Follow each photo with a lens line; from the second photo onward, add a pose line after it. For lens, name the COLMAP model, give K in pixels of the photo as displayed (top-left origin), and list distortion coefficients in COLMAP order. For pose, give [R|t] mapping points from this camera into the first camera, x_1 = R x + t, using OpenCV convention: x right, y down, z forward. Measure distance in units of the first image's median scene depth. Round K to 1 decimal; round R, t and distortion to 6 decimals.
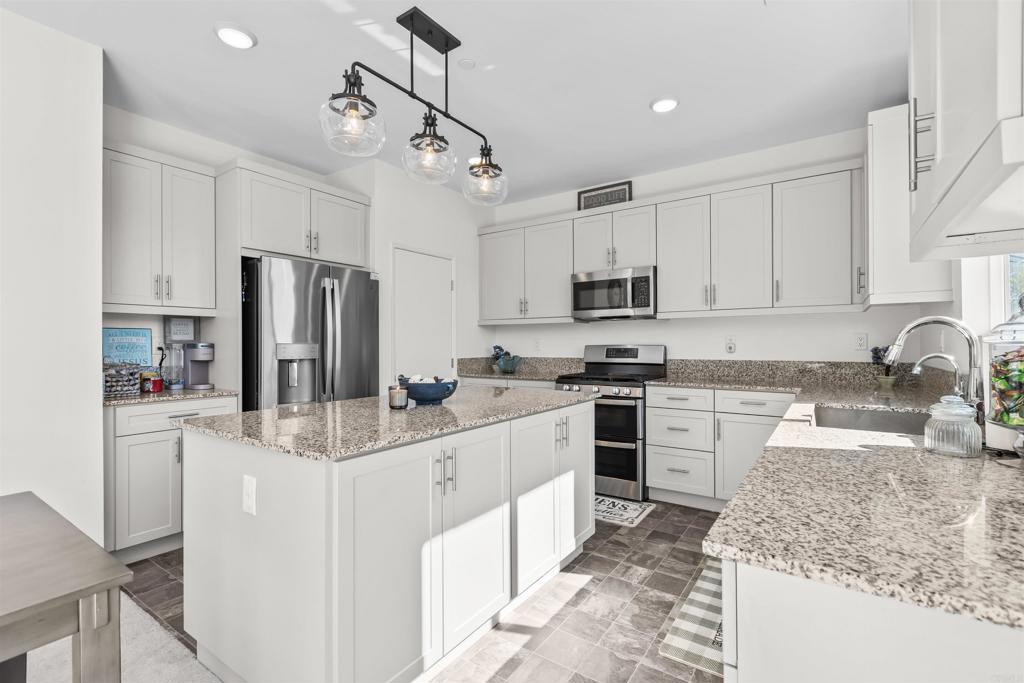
lens RADIAL K [[460.2, 0, 518.1], [0, 460.2, 343.5], [0, 0, 1]] dist [0.001945, 0.000277]
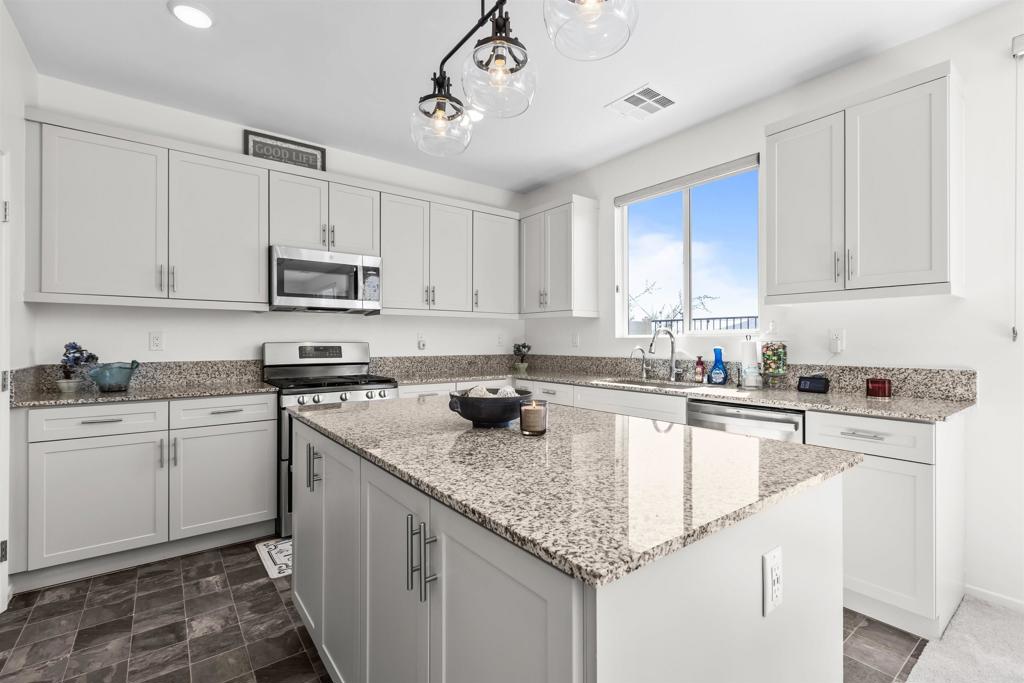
lens RADIAL K [[460.2, 0, 521.1], [0, 460.2, 337.7], [0, 0, 1]] dist [0.001945, 0.000277]
pose [[0.307896, 0.009307, 0.951375, -0.443377], [-0.004225, 0.999956, -0.008415, 0.000554], [-0.951411, -0.001429, 0.307921, 0.390398]]
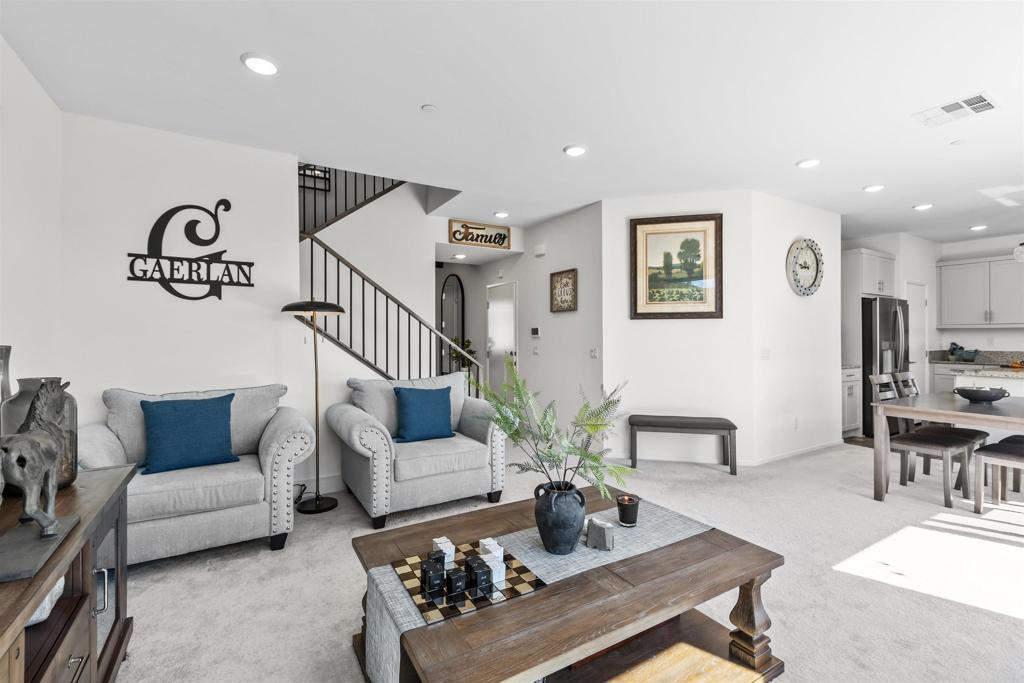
lens RADIAL K [[460.2, 0, 517.7], [0, 460.2, 339.3], [0, 0, 1]] dist [0.001945, 0.000277]
pose [[0.911536, 0.004745, -0.411194, -0.791072], [-0.003734, 0.999988, 0.003261, -0.005311], [0.411204, -0.001438, 0.911542, -1.004299]]
